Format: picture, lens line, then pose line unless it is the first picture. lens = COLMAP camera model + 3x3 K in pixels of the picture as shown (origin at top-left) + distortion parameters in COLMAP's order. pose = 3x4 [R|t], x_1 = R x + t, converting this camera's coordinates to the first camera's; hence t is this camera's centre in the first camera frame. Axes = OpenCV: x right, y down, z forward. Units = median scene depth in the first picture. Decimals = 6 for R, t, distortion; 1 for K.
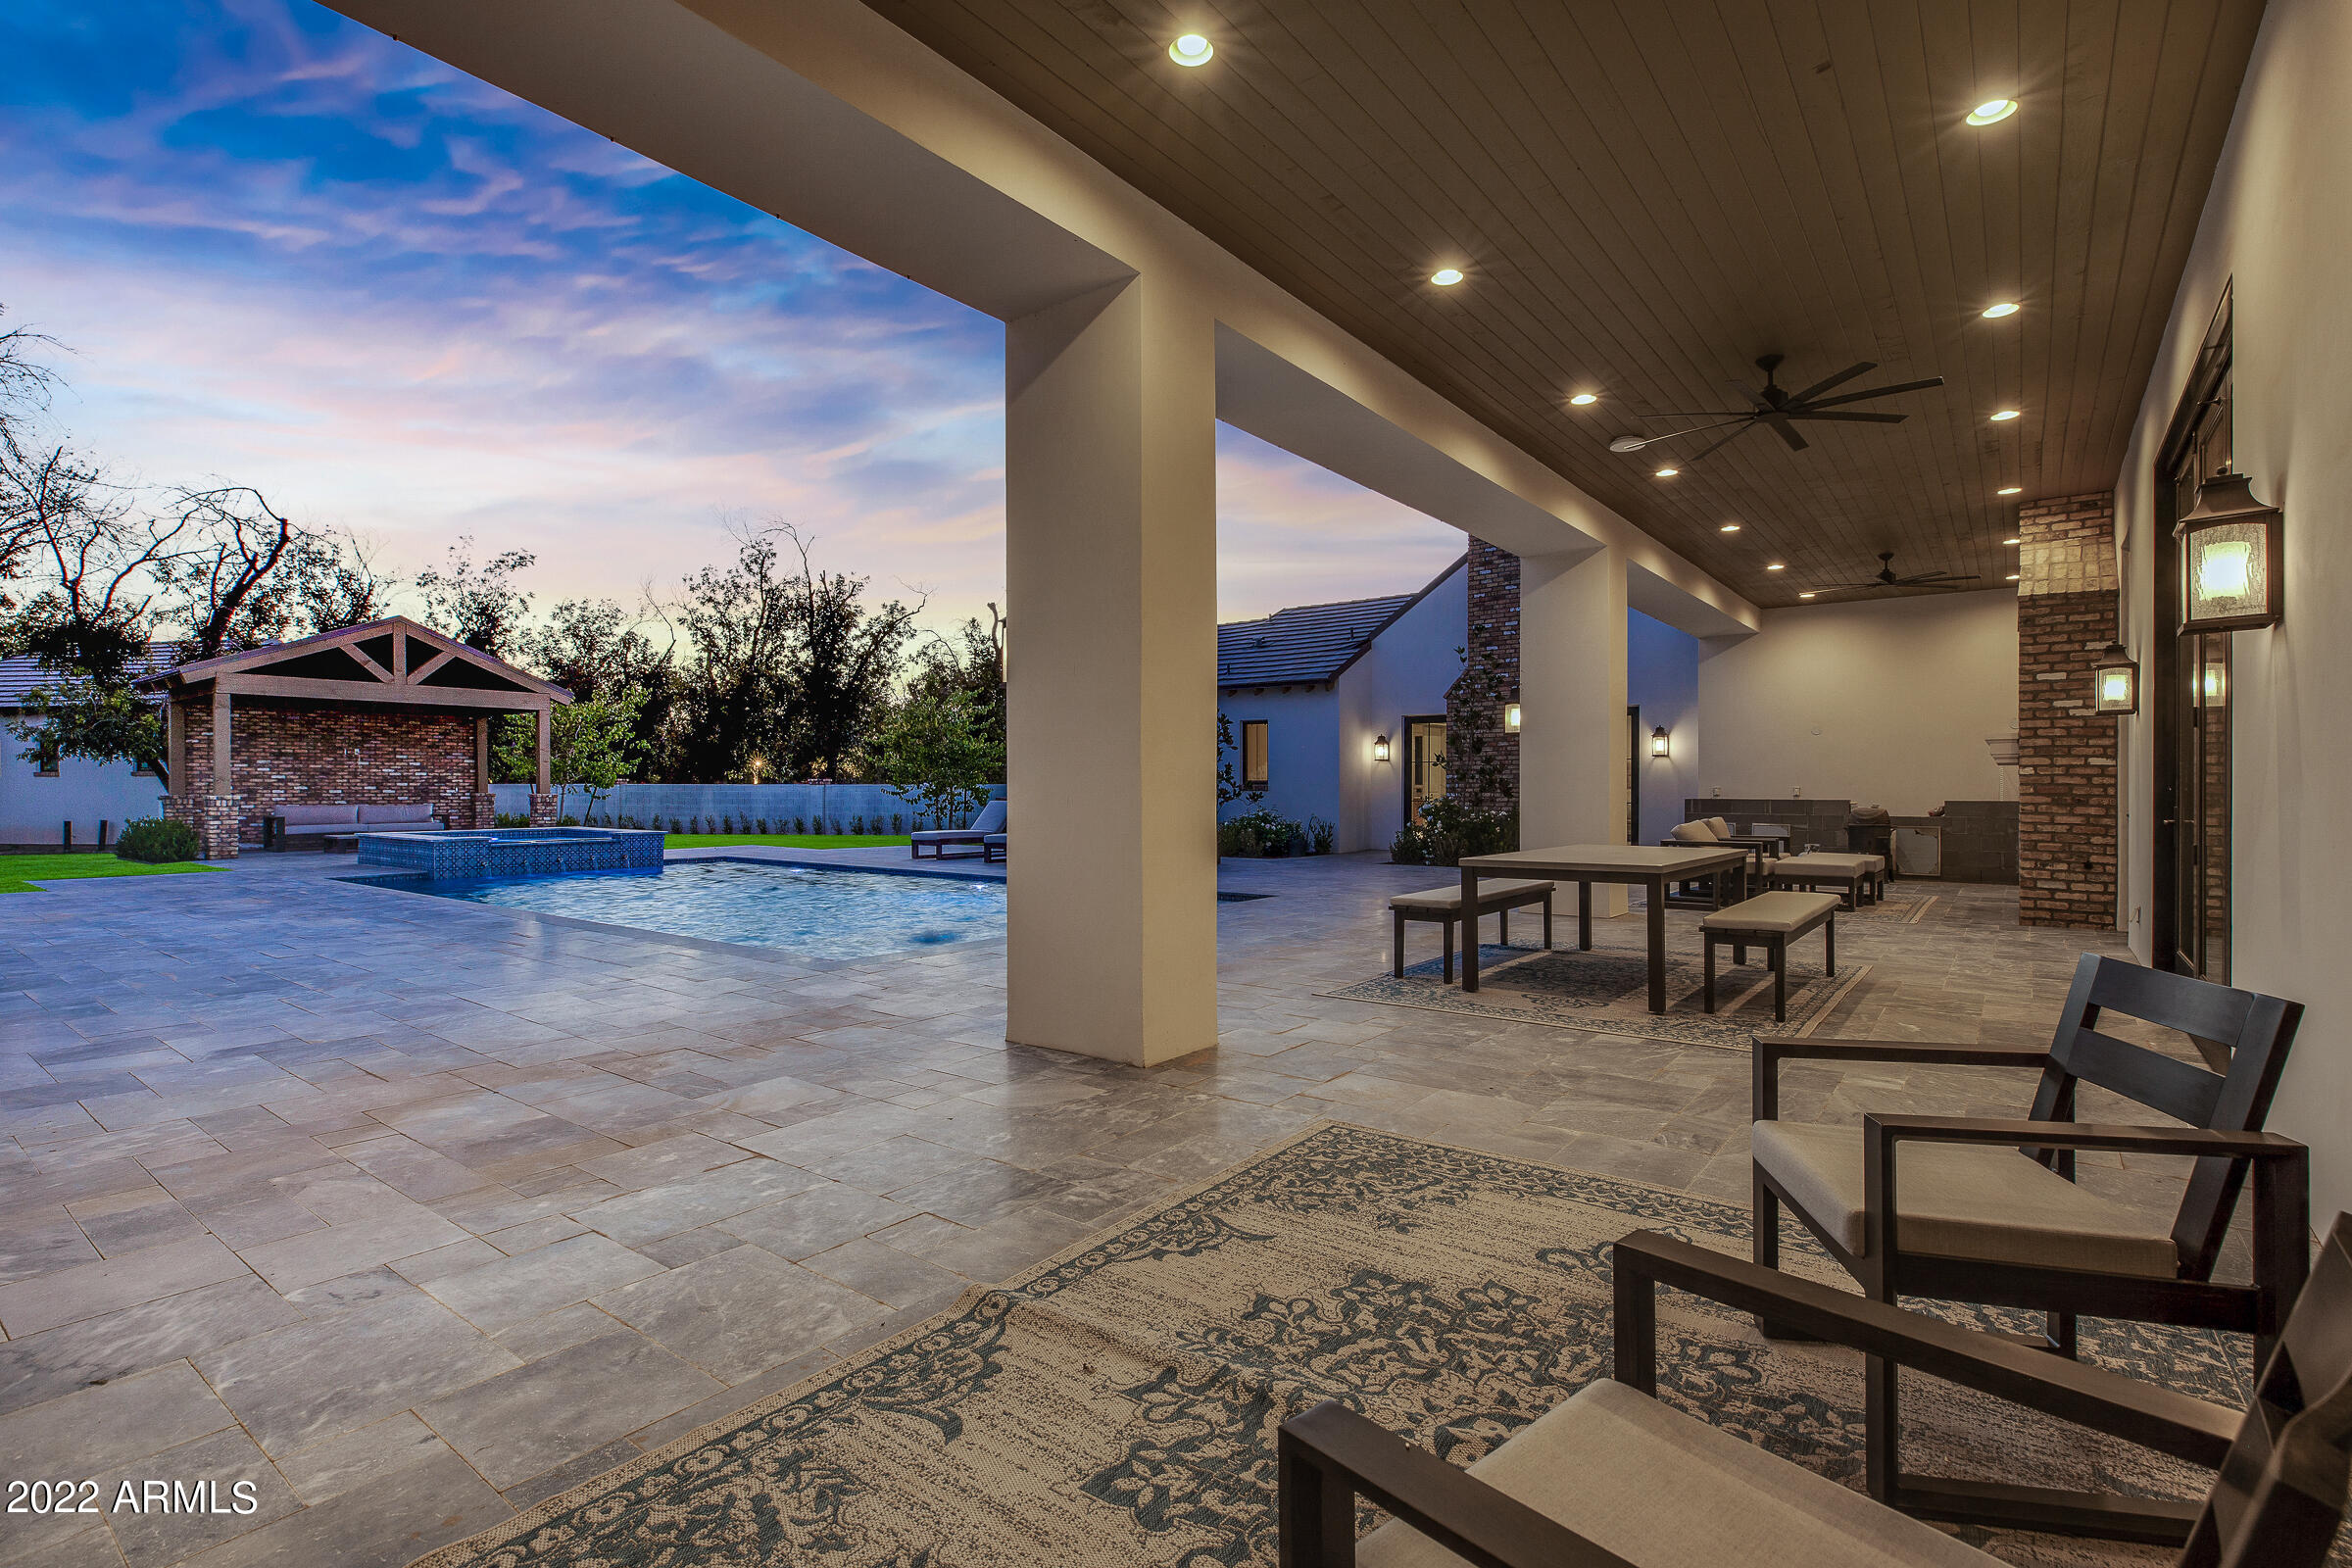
lens RADIAL K [[1084.8, 0, 1169.4], [0, 1084.8, 817.6], [0, 0, 1]] dist [0.010713, -0.000110]
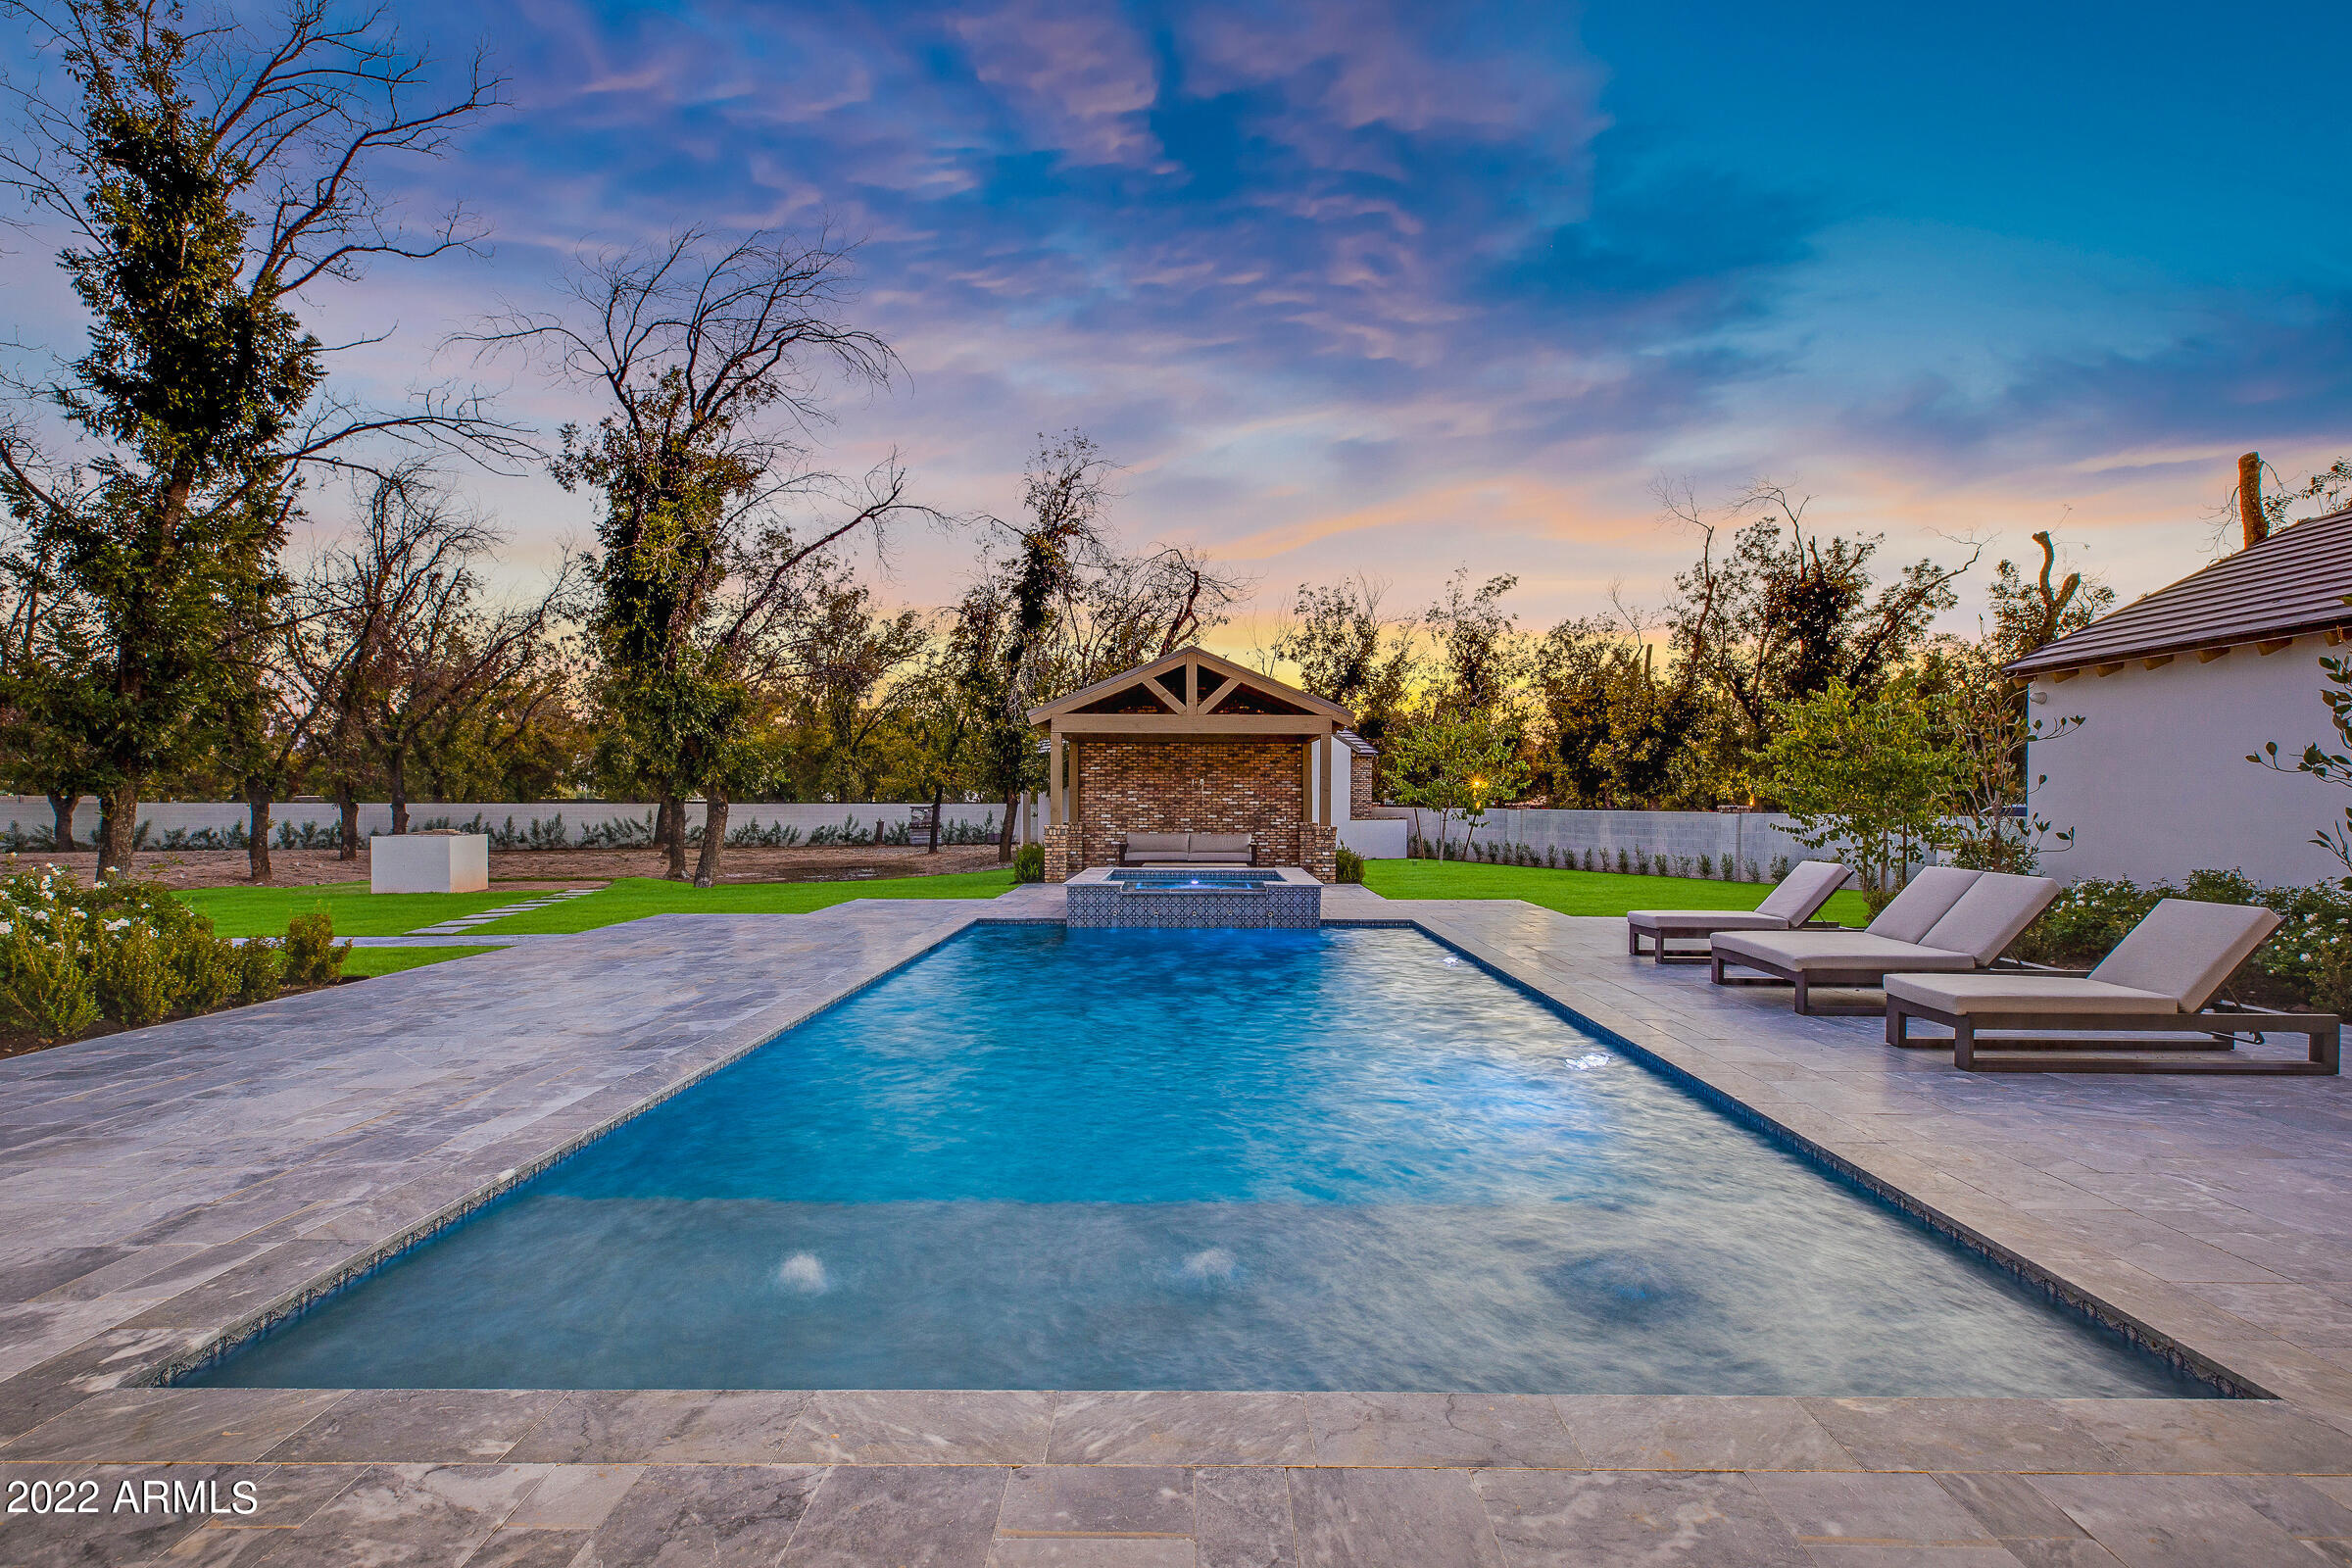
lens RADIAL K [[1108.8, 0, 1186.8], [0, 1108.8, 804.9], [0, 0, 1]] dist [0.007849, -0.000492]
pose [[0.610288, 0.006102, -0.792156, 0.047506], [-0.027632, 0.999526, -0.013589, -0.012395], [0.791697, 0.030182, 0.610167, 0.180934]]
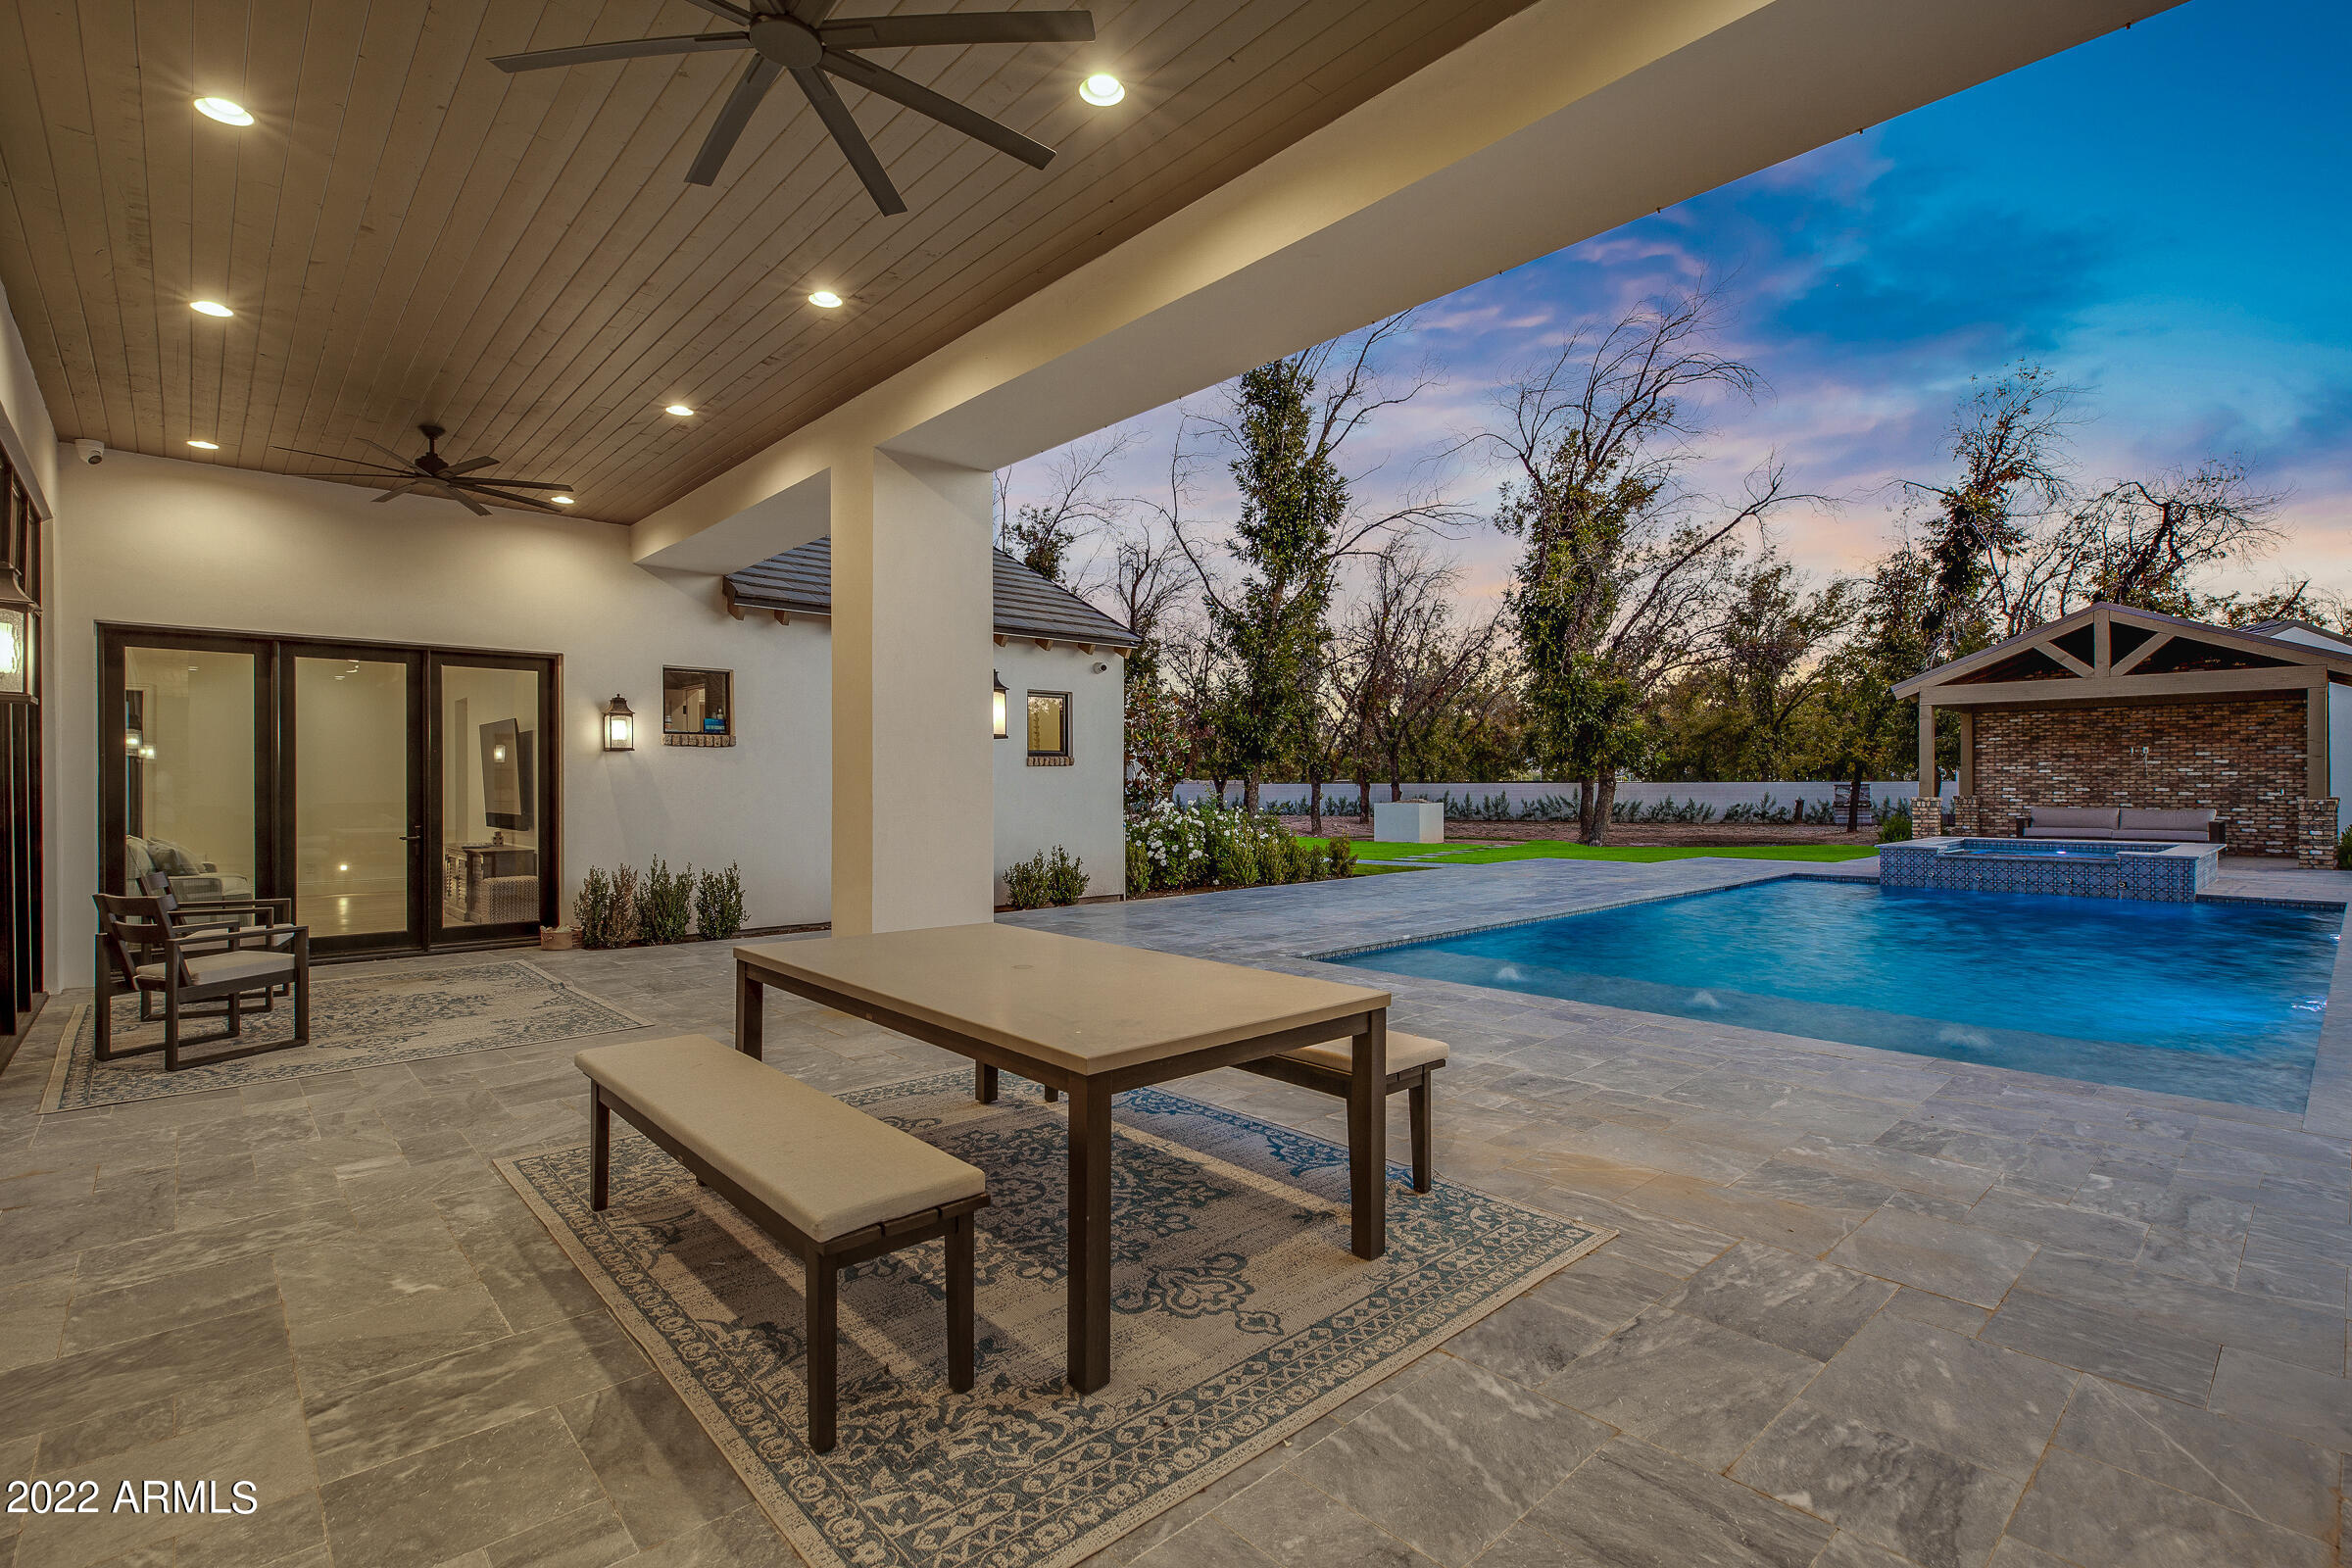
lens RADIAL K [[1084.8, 0, 1169.4], [0, 1084.8, 817.6], [0, 0, 1]] dist [0.010713, -0.000110]
pose [[-0.169513, 0.033095, -0.984972, 0.162517], [-0.026293, 0.998928, 0.038089, -0.009034], [0.985177, 0.032354, -0.168462, 0.183950]]
